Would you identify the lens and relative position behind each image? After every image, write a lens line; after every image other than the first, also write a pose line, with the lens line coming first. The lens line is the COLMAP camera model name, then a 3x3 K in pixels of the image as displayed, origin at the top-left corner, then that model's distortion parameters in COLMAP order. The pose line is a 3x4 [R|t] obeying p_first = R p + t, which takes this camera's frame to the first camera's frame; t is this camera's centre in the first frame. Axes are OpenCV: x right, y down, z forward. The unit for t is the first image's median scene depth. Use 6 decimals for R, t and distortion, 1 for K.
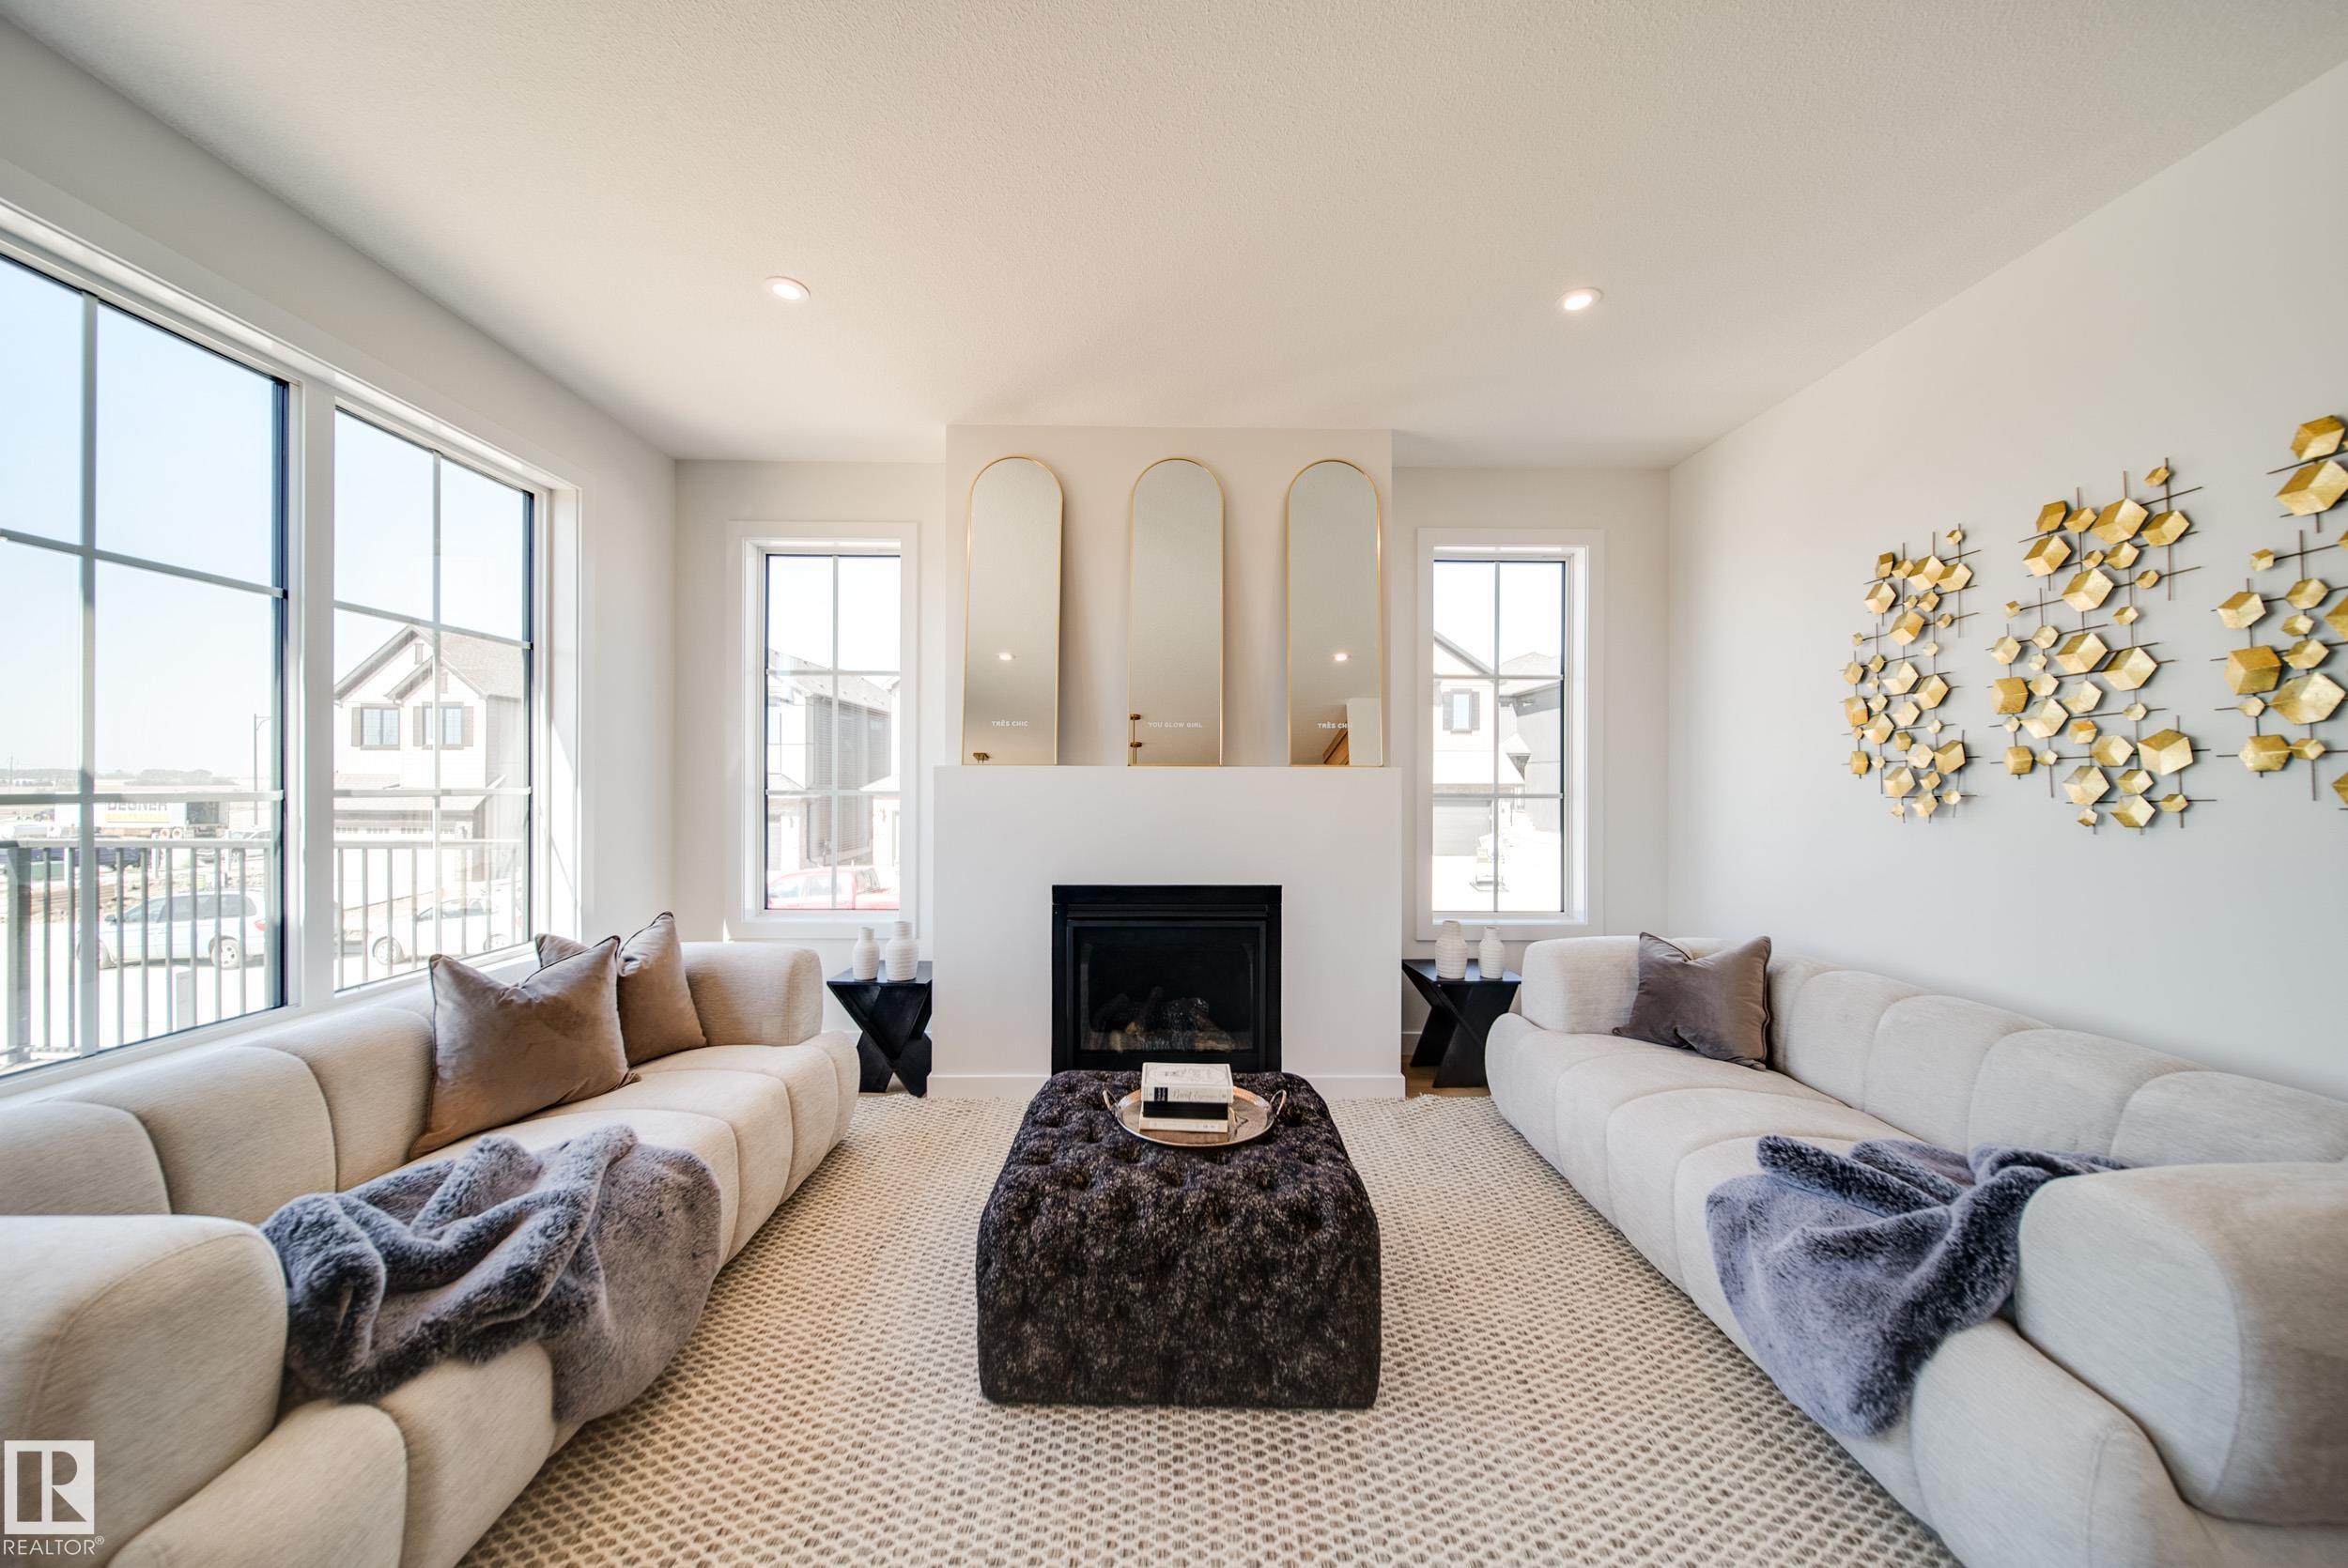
lens RADIAL K [[822.9, 0, 1170.4], [0, 822.9, 784.6], [0, 0, 1]] dist [-0.000283, -0.001777]
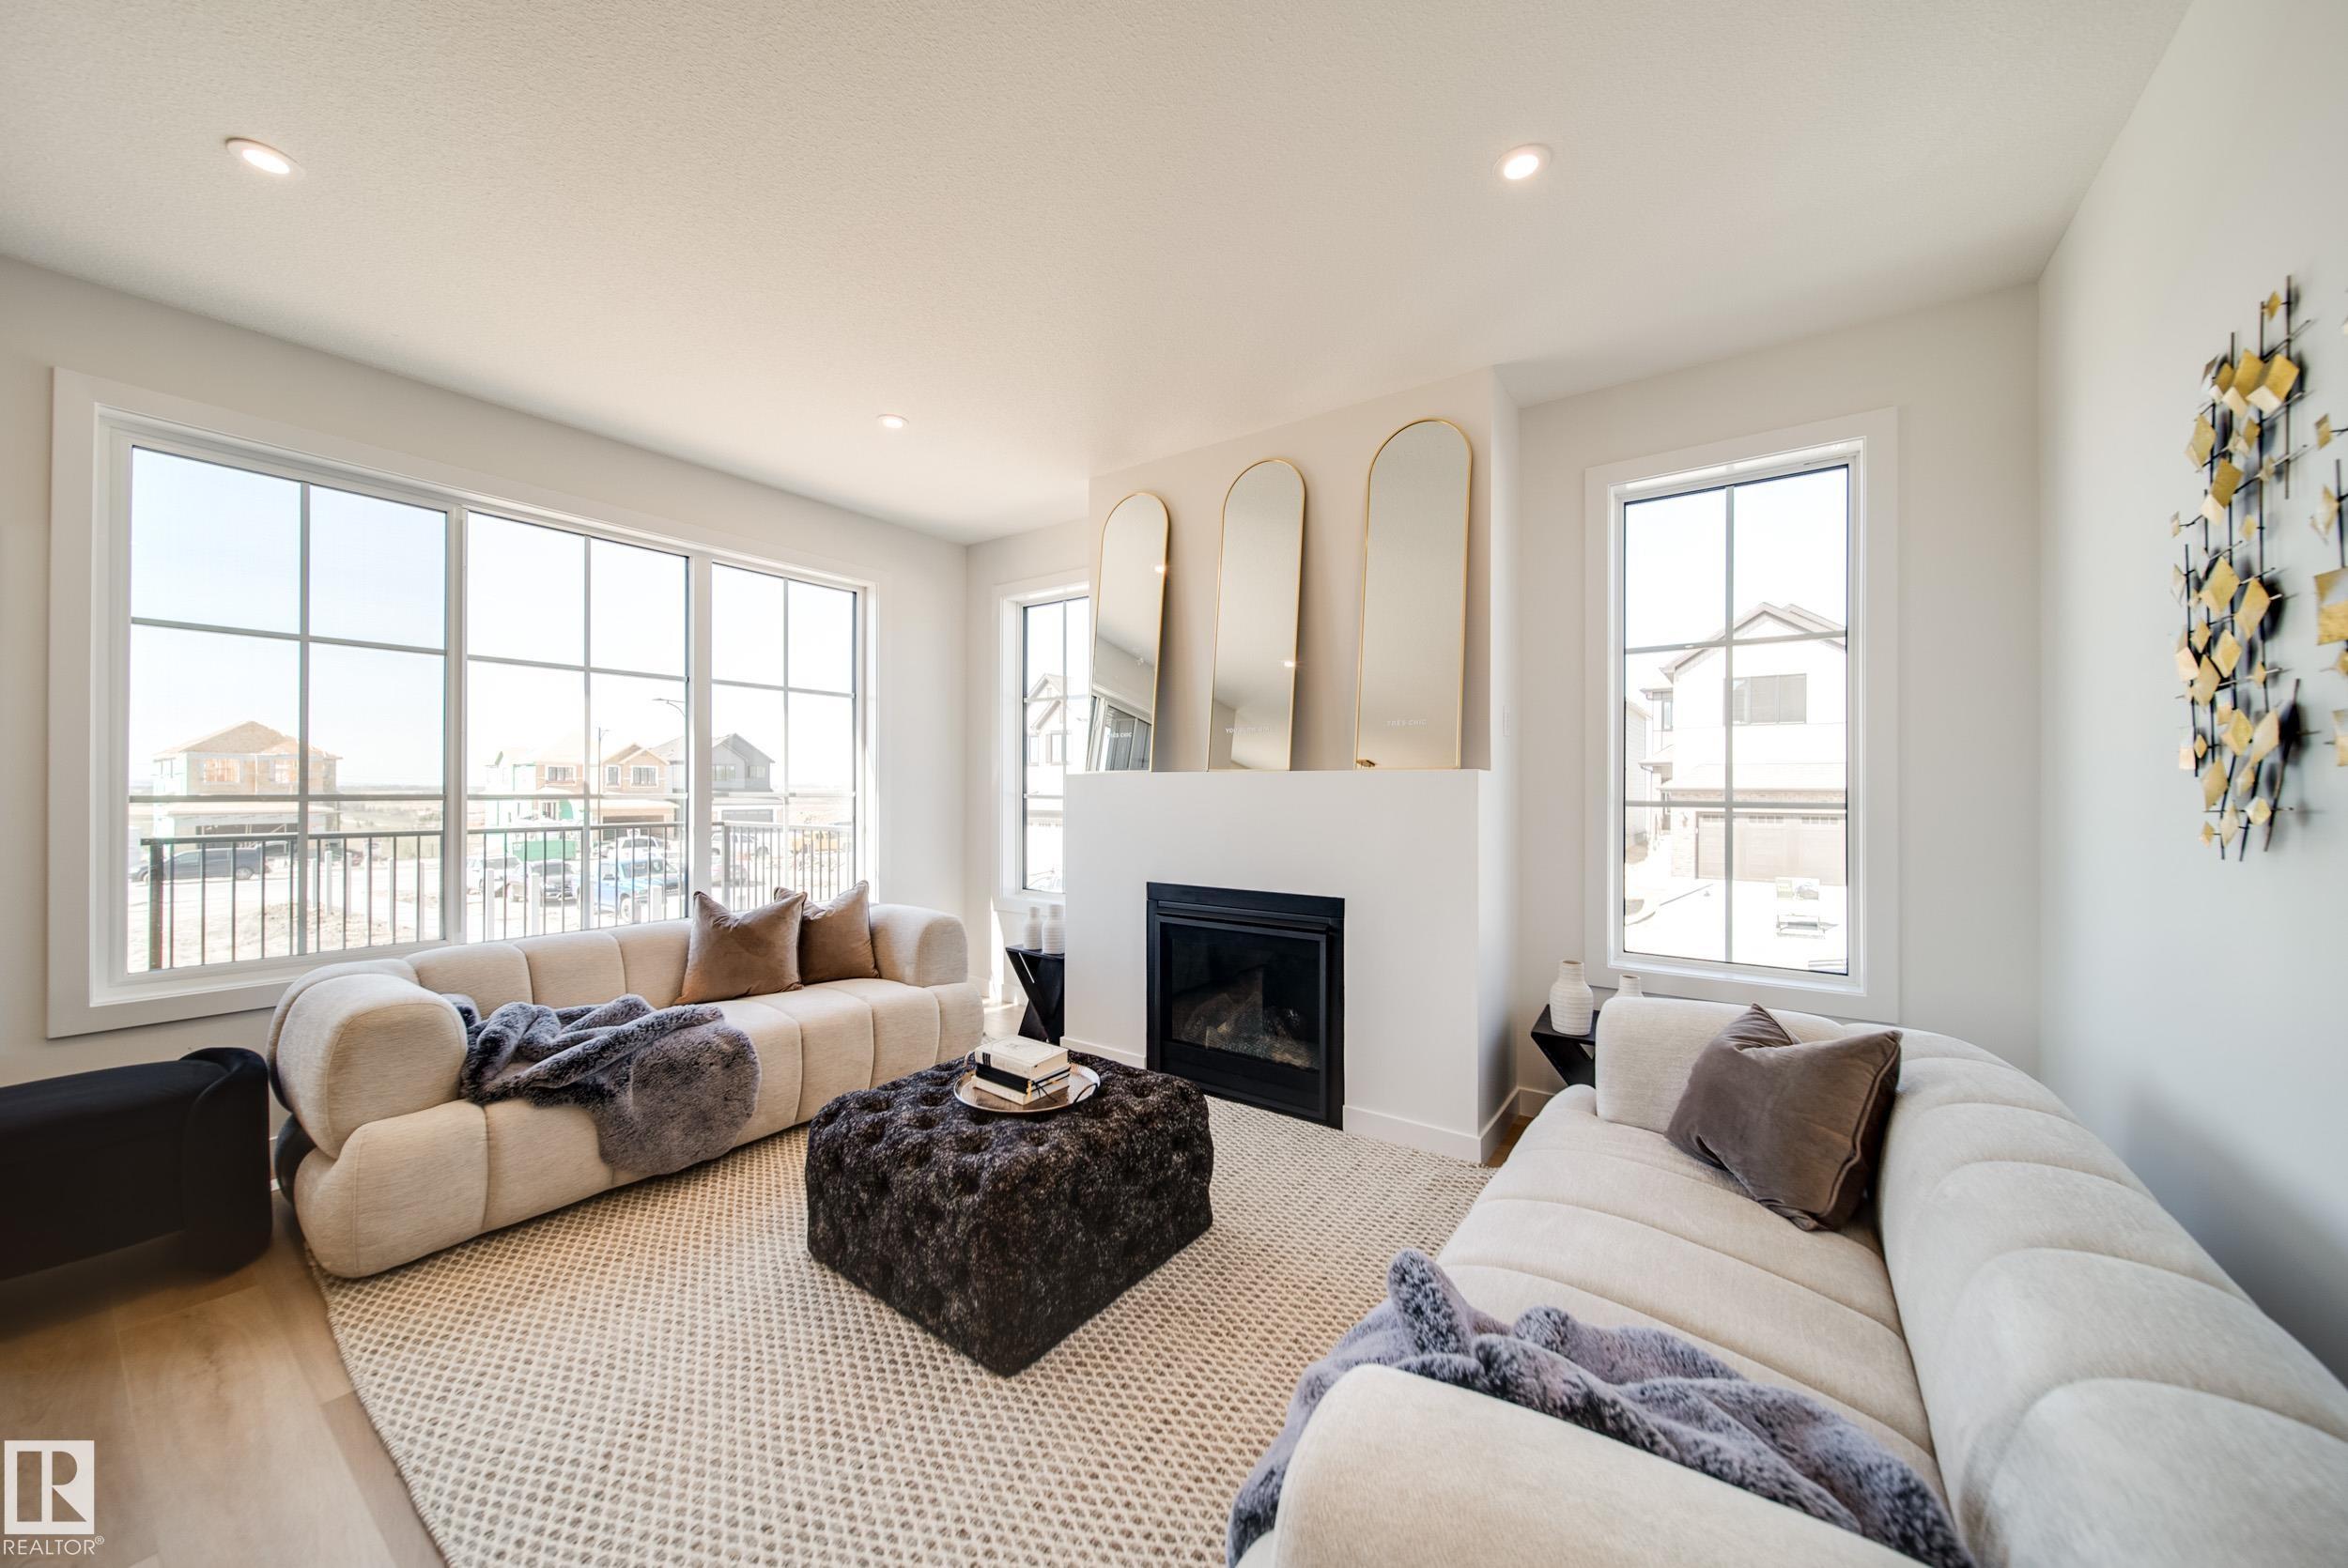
lens RADIAL K [[822.9, 0, 1165.3], [0, 822.9, 789.0], [0, 0, 1]] dist [-0.000283, -0.001777]
pose [[0.807570, -0.001432, -0.589770, 0.701340], [-0.000059, 0.999997, -0.002509, 0.002636], [0.589772, 0.002061, 0.807567, 0.179701]]
